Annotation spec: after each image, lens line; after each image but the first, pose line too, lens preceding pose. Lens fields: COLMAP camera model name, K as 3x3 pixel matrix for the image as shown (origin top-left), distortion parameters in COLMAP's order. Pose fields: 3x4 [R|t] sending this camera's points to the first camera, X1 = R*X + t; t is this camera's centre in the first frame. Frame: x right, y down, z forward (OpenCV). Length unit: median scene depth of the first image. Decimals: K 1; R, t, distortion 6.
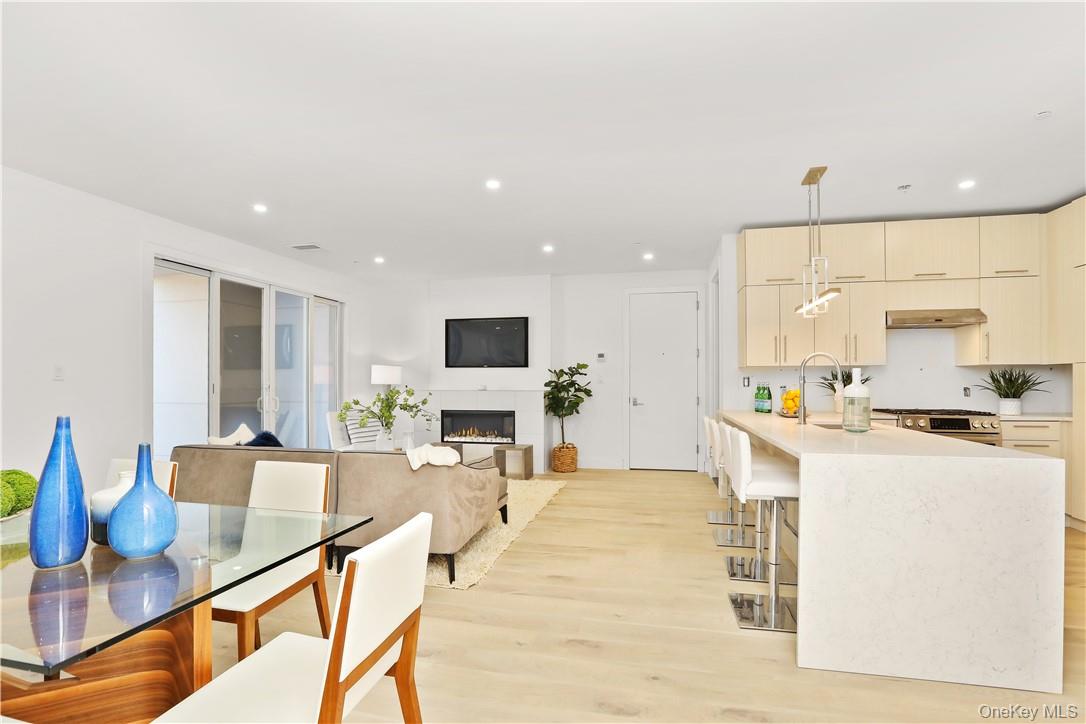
lens RADIAL K [[505.4, 0, 540.5], [0, 505.4, 375.0], [0, 0, 1]] dist [-0.000484, -0.000056]
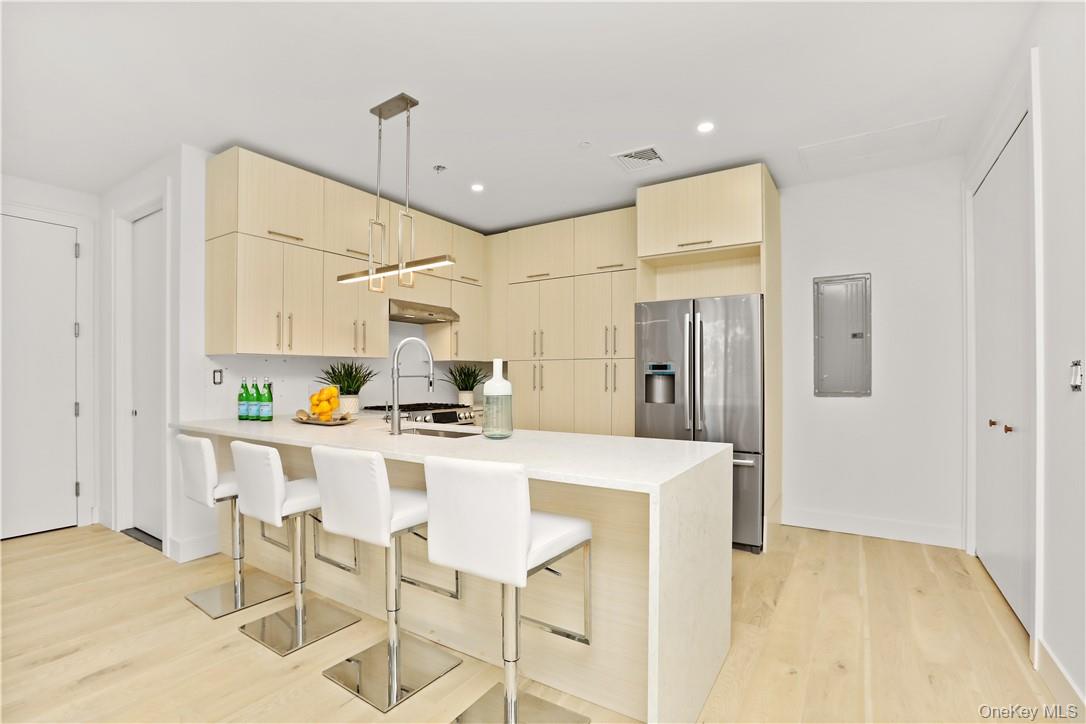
lens RADIAL K [[501.2, 0, 528.6], [0, 501.2, 375.0], [0, 0, 1]] dist [-0.074829, 0.034736]
pose [[0.341987, 0.003545, 0.939698, -0.069633], [-0.009661, 0.999953, -0.000256, 0.008613], [-0.939655, -0.008991, 0.342005, 0.461732]]
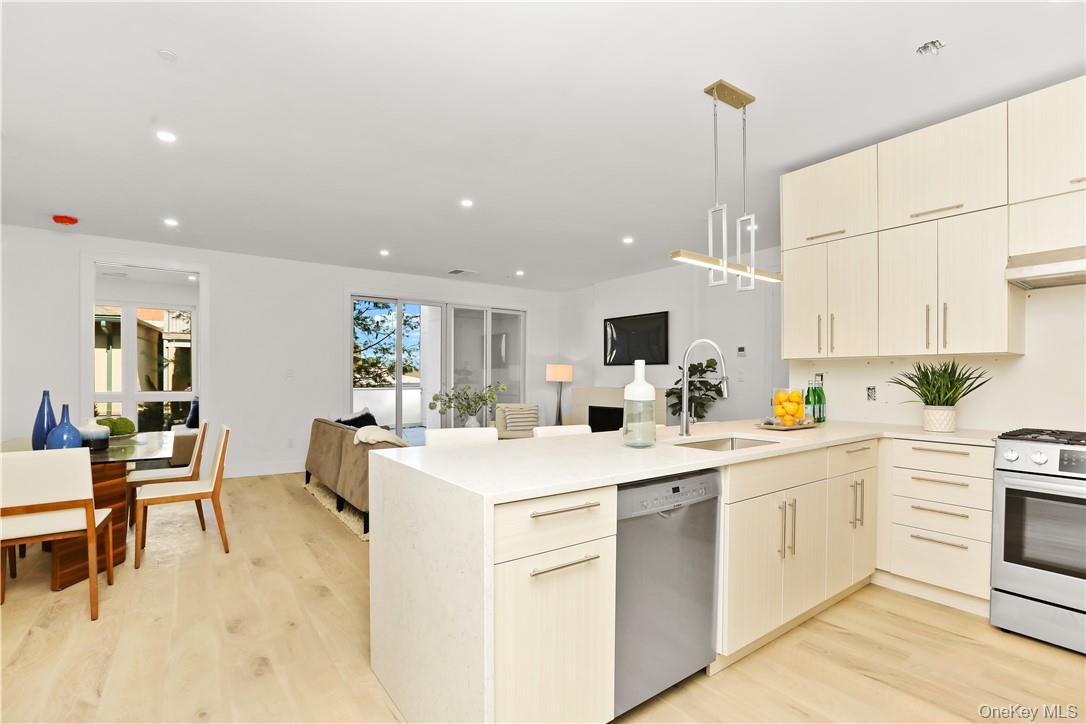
lens RADIAL K [[497.2, 0, 546.1], [0, 497.2, 381.8], [0, 0, 1]] dist [0.000260, 0.000091]
pose [[0.757295, 0.008322, -0.653019, 0.675854], [0.002281, 0.999879, 0.015387, 0.004314], [0.653069, -0.013142, 0.757185, 0.237228]]
